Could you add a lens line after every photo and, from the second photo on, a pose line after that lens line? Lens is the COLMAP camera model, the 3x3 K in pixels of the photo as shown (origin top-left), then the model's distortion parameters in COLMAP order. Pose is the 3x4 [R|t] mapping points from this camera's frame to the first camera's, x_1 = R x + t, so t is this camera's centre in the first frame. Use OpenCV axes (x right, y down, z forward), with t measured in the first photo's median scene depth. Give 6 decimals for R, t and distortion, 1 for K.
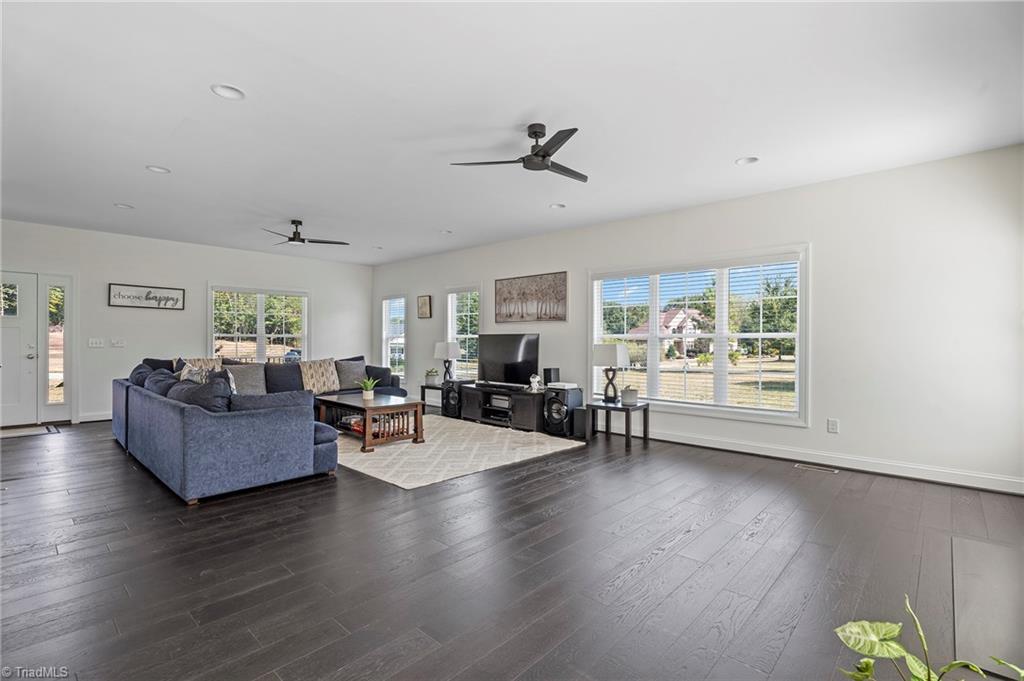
lens RADIAL K [[468.6, 0, 516.3], [0, 468.6, 339.4], [0, 0, 1]] dist [-0.002998, 0.000358]
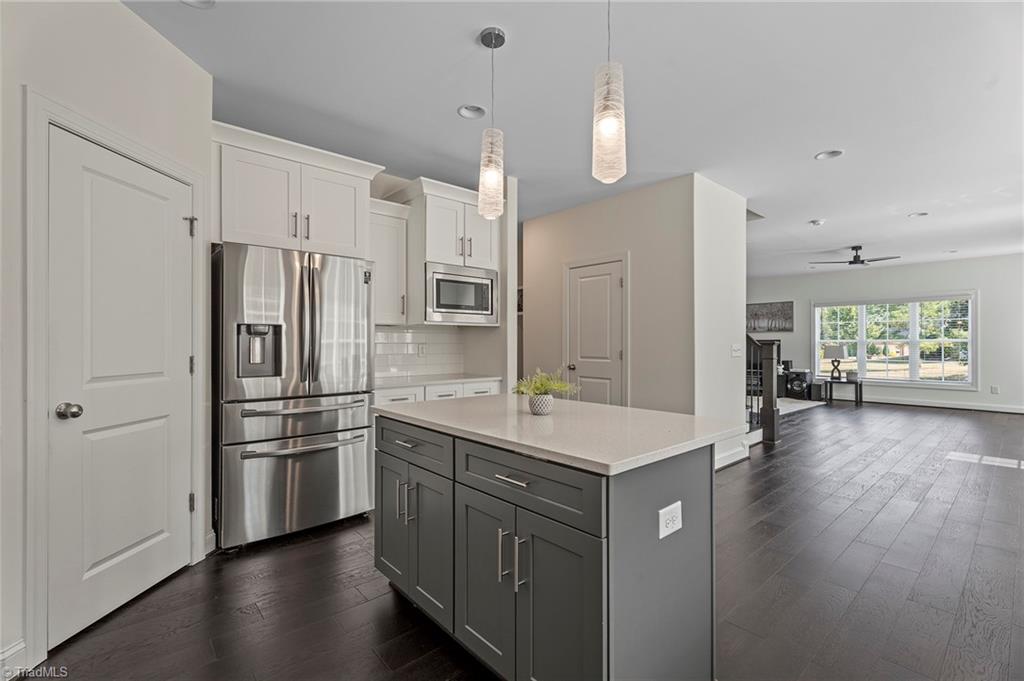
lens RADIAL K [[454.5, 0, 507.1], [0, 454.5, 335.7], [0, 0, 1]] dist [0.009825, -0.000279]
pose [[0.994442, -0.009927, -0.104819, -0.771789], [0.008204, 0.999824, -0.016859, -0.007371], [0.104968, 0.015906, 0.994348, -0.738540]]
